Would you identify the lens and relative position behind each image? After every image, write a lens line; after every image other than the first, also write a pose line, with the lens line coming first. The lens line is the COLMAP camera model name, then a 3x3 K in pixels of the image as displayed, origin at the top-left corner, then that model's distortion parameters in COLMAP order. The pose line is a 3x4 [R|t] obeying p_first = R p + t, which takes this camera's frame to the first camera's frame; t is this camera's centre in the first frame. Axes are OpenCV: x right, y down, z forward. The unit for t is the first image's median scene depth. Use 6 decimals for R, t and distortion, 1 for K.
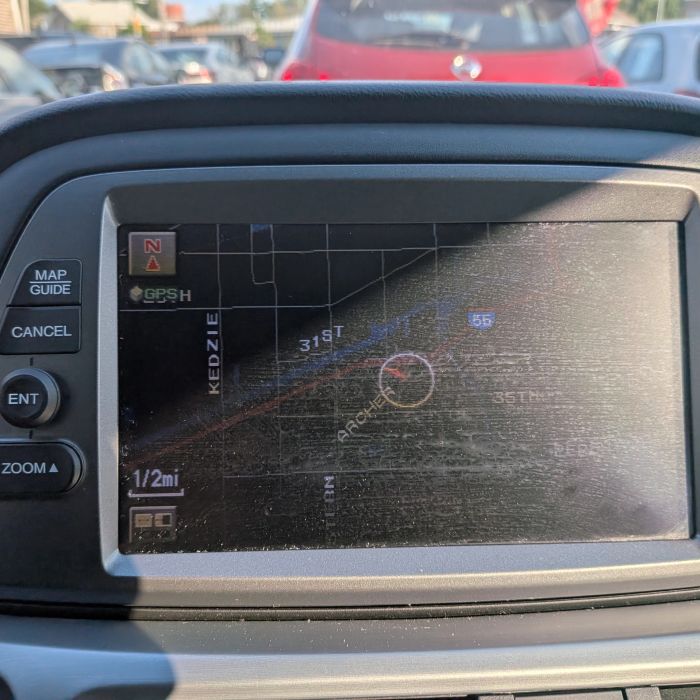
lens RADIAL K [[667.3, 0, 356.7], [0, 667.3, 349.7], [0, 0, 1]] dist [0.049977, -0.101822]
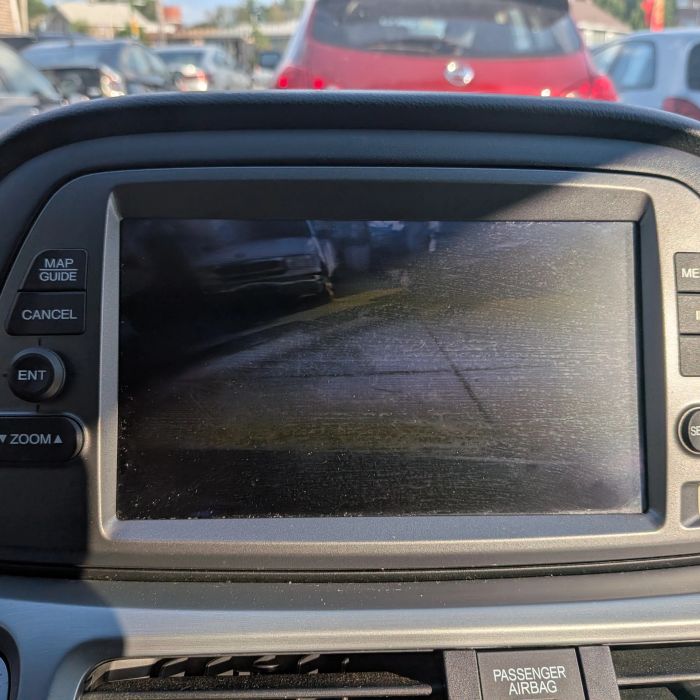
lens RADIAL K [[667.9, 0, 349.6], [0, 667.9, 340.1], [0, 0, 1]] dist [0.075775, -0.132938]
pose [[0.999932, 0.011697, -0.000149, 0.020008], [-0.011698, 0.999761, -0.018450, 0.027853], [-0.000066, 0.018450, 0.999830, -0.094839]]
